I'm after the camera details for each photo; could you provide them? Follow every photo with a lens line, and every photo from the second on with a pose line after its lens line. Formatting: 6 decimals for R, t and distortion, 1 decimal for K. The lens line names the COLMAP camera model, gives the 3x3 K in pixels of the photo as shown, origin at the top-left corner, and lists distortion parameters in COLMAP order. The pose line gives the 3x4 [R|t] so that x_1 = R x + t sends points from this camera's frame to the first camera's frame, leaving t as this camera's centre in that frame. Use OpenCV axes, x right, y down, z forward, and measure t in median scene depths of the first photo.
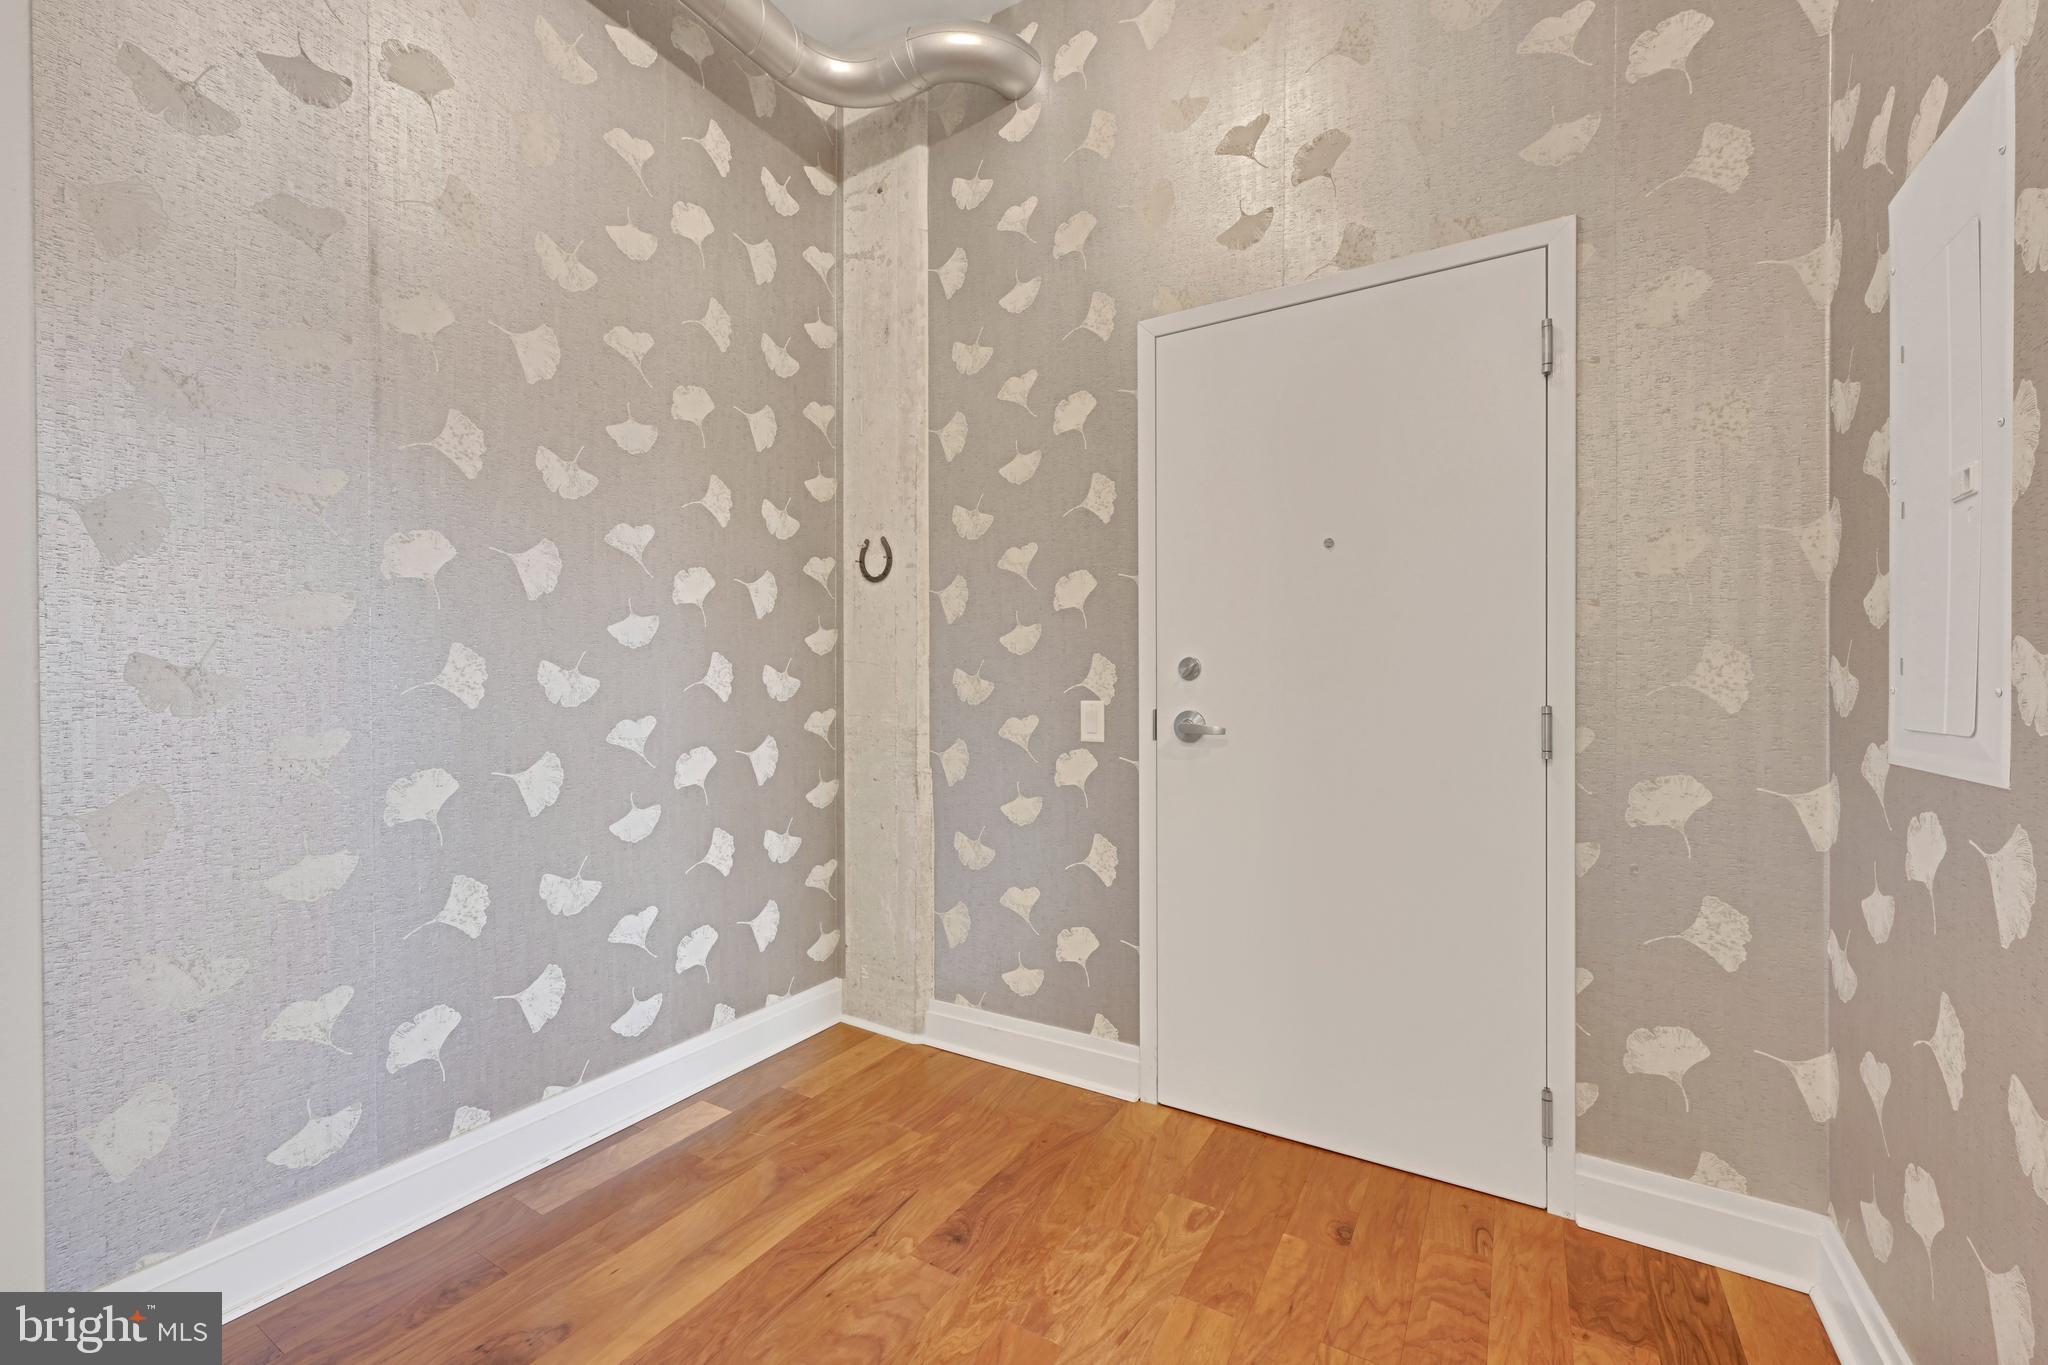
lens RADIAL K [[808.5, 0, 1012.7], [0, 808.5, 684.3], [0, 0, 1]] dist [-0.000037, -0.001208]
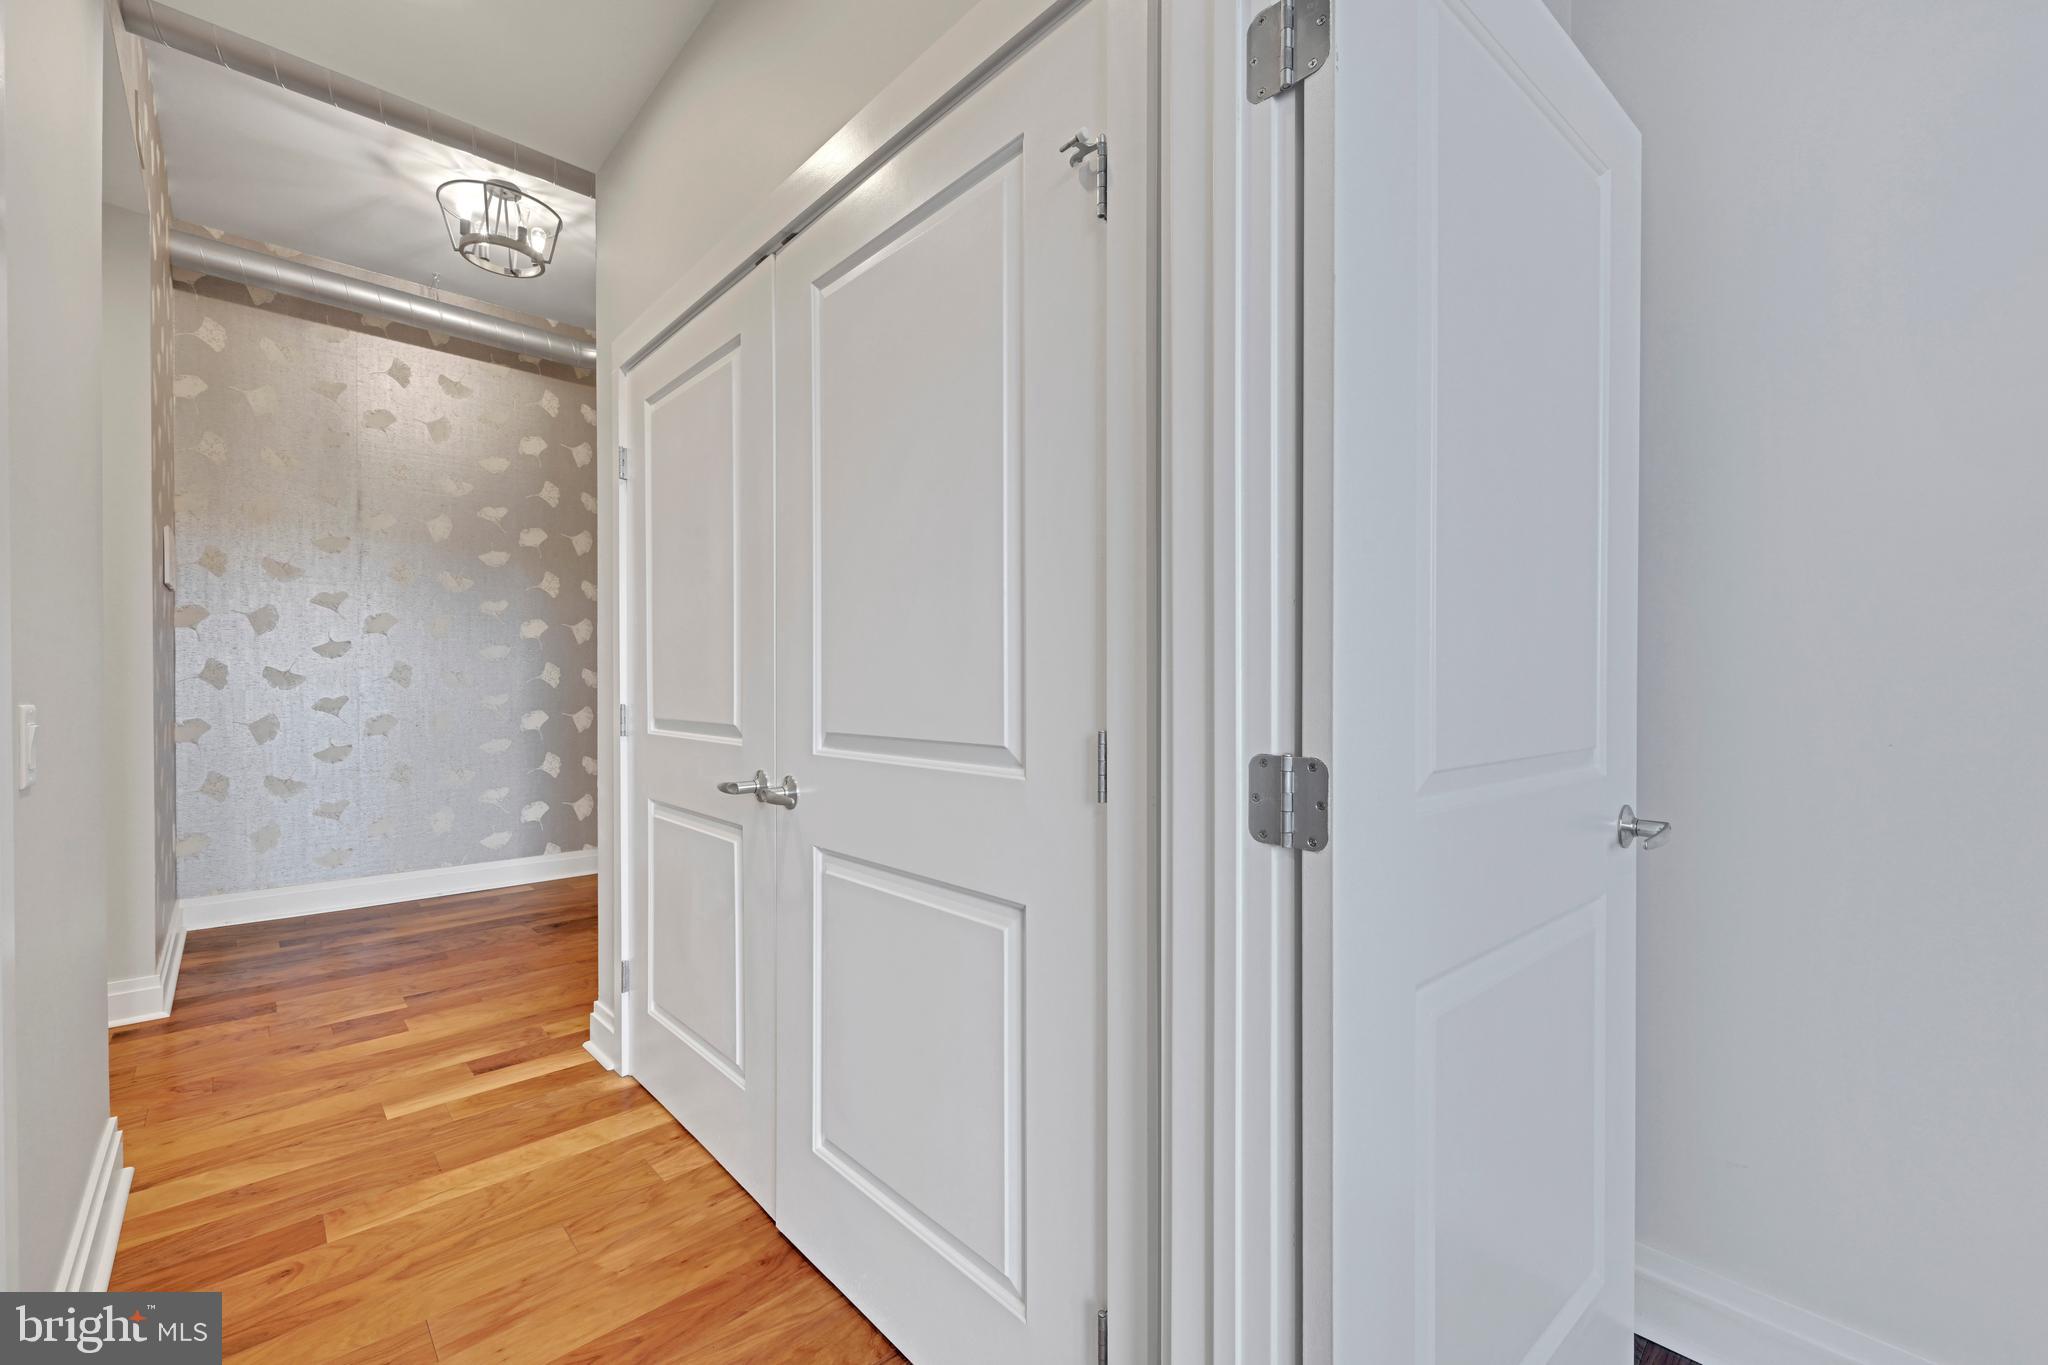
lens RADIAL K [[808.5, 0, 1028.6], [0, 808.5, 680.5], [0, 0, 1]] dist [-0.000037, -0.001208]
pose [[0.965623, 0.001900, -0.259939, 1.782256], [-0.001895, 0.999998, 0.000271, 0.002679], [0.259939, 0.000231, 0.965625, -0.823248]]
